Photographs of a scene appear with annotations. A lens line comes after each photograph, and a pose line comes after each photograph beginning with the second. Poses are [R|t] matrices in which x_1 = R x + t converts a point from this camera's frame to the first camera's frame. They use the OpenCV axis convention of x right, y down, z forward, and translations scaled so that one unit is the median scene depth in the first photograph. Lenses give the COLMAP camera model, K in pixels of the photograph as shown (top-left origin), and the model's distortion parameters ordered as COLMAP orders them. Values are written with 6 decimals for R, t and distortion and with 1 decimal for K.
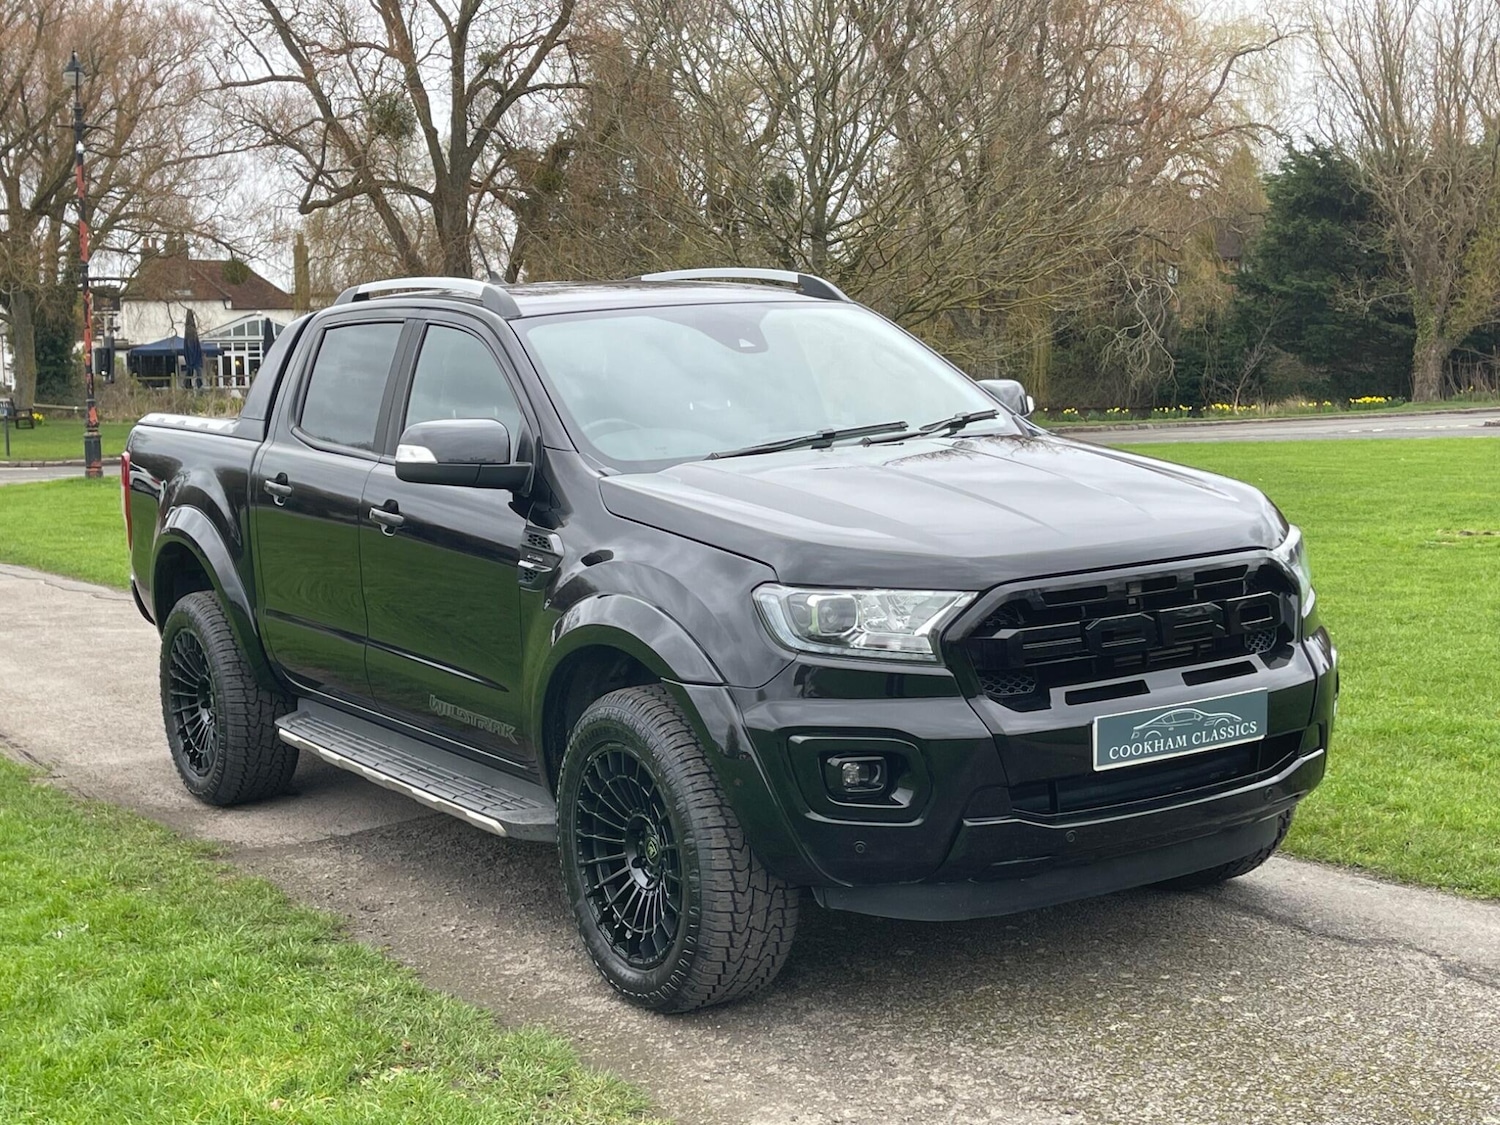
lens RADIAL K [[2210.9, 0, 747.4], [0, 2210.9, 545.8], [0, 0, 1]] dist [0.064004, 0.000000]
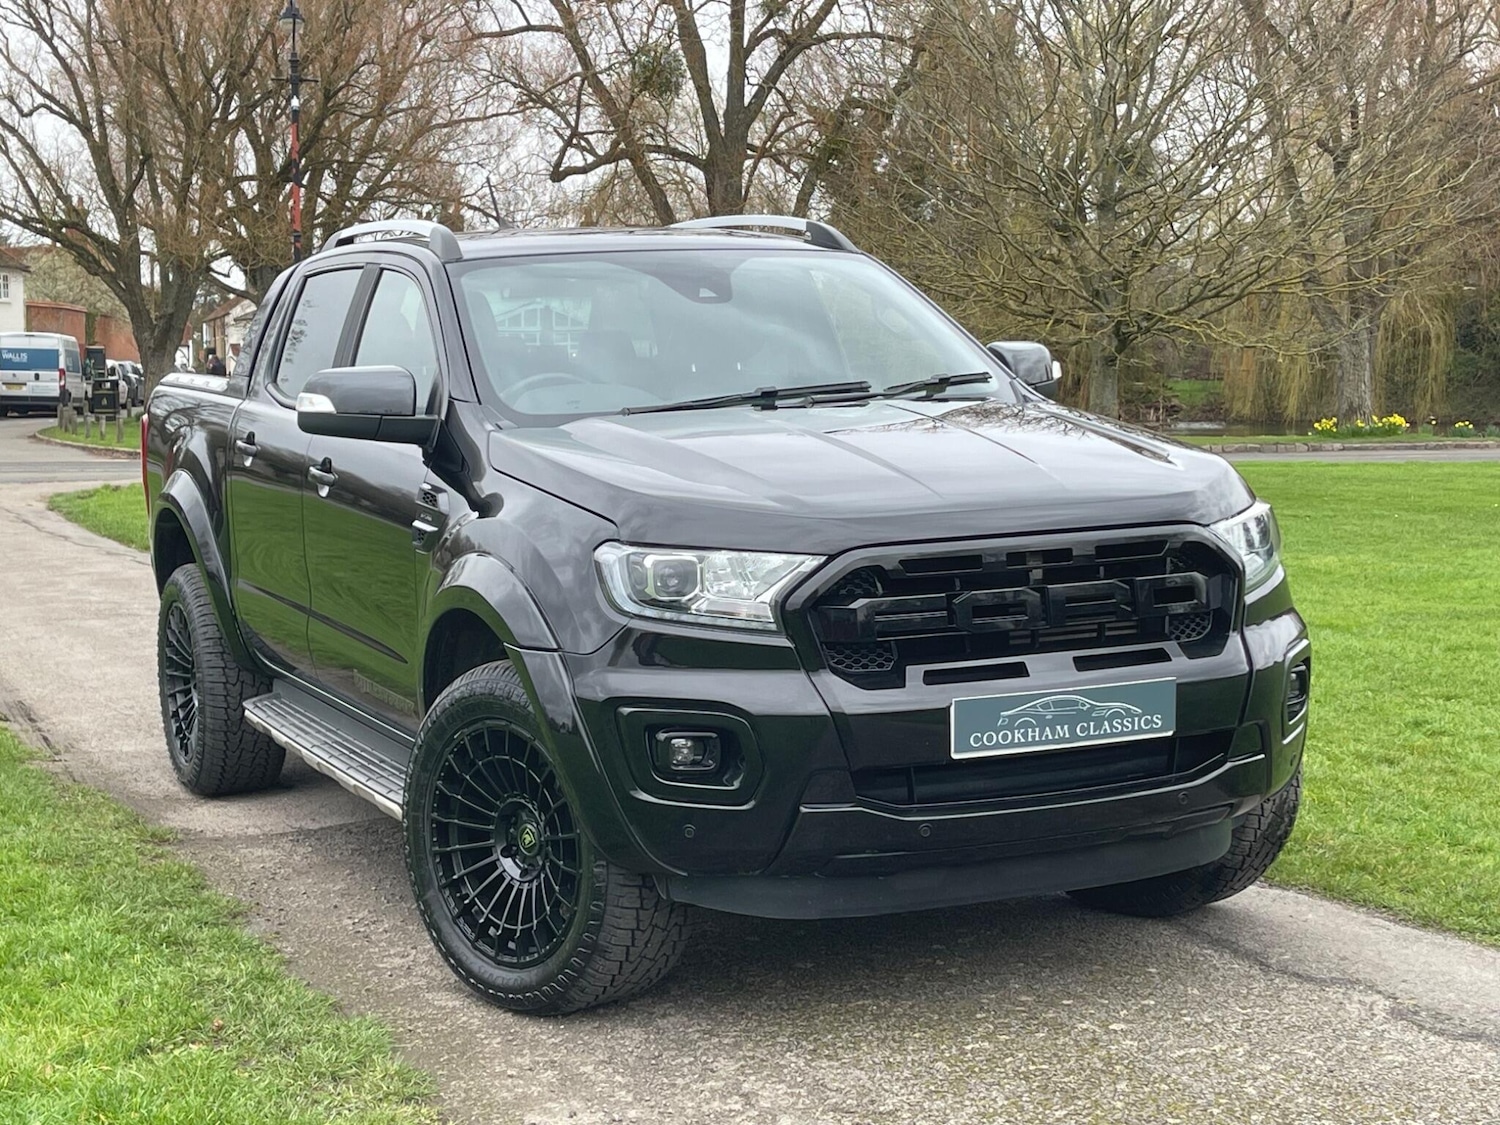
lens RADIAL K [[2588.5, 0, 747.3], [0, 2588.5, 573.5], [0, 0, 1]] dist [0.084624, 0.000000]
pose [[0.987929, 0.030668, -0.151842, 0.180415], [-0.031107, 0.999516, -0.000516, 0.022901], [0.151752, 0.005233, 0.988405, -0.040884]]
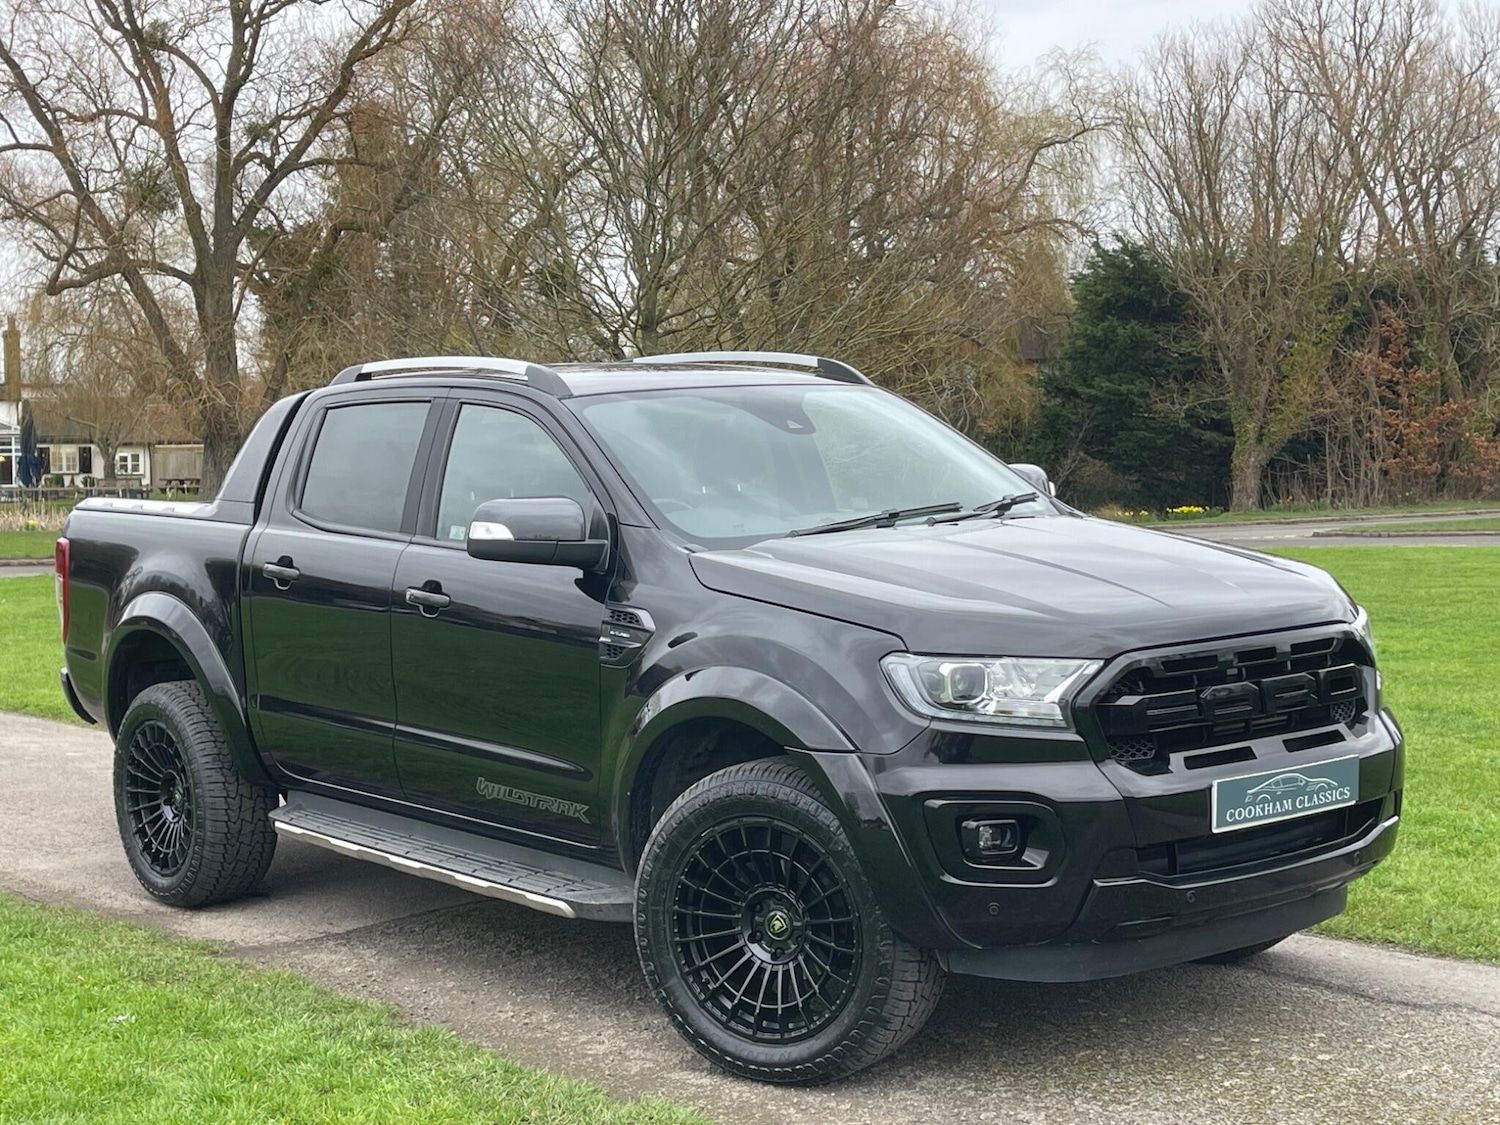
lens RADIAL K [[2432.6, 0, 744.6], [0, 2432.6, 563.3], [0, 0, 1]] dist [0.066978, 0.000000]
pose [[0.993694, 0.004523, 0.112034, -0.147862], [0.000437, 0.999022, -0.044206, 0.020113], [-0.112124, 0.043977, 0.992721, -0.090364]]
